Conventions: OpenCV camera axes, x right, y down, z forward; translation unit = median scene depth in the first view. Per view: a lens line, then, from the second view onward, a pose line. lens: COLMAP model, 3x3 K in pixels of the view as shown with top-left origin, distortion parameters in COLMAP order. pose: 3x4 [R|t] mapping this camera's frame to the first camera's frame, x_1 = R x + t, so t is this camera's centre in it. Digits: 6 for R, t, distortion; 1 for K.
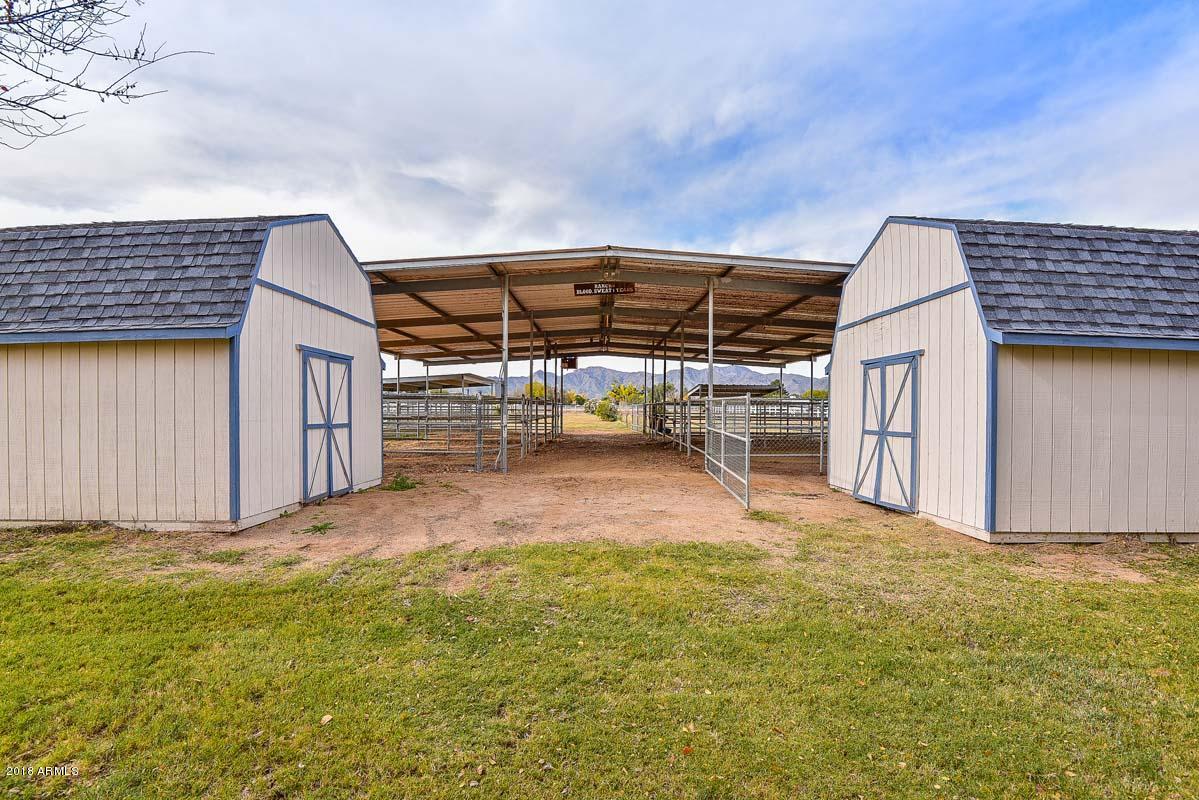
lens RADIAL K [[554.4, 0, 595.6], [0, 554.4, 400.8], [0, 0, 1]] dist [-0.009154, -0.020660]
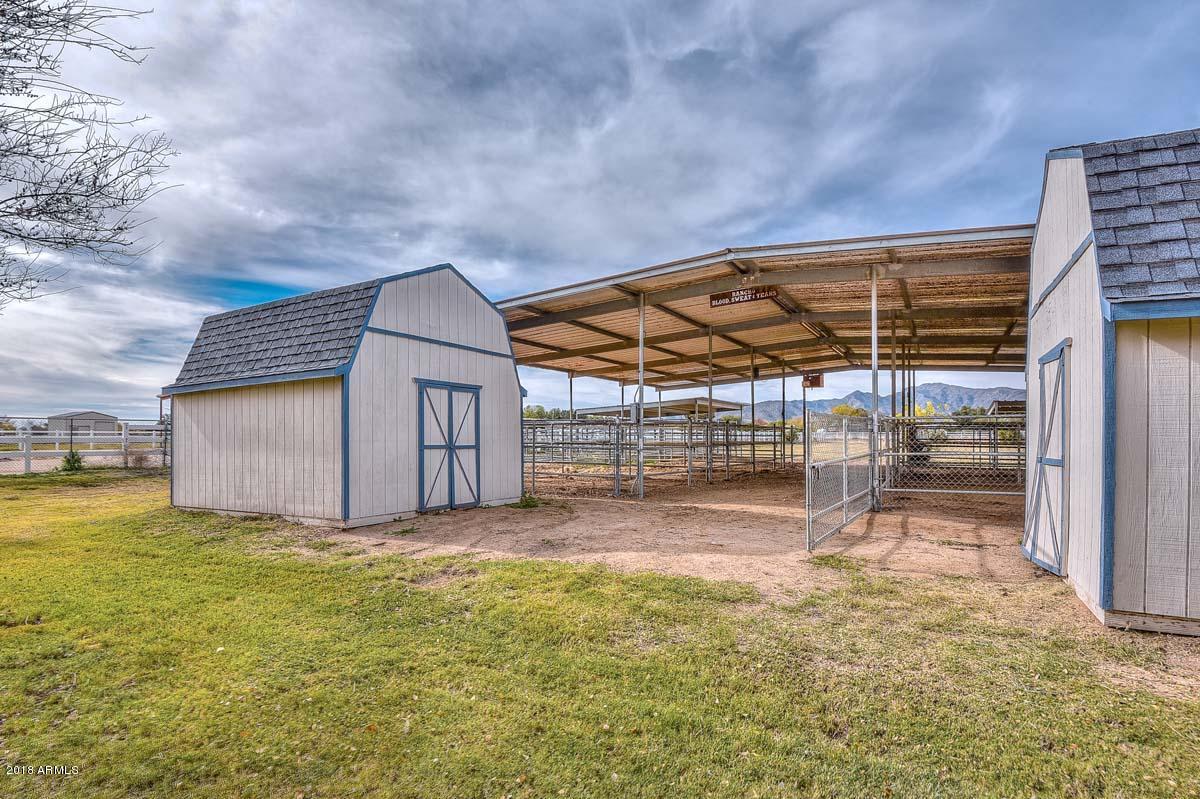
lens RADIAL K [[596.8, 0, 562.9], [0, 596.8, 416.5], [0, 0, 1]] dist [-0.011539, -0.013508]
pose [[0.863684, -0.020284, -0.503625, 0.438995], [0.010620, 0.999700, -0.022052, 0.015584], [0.503921, 0.013698, 0.863641, 0.061704]]
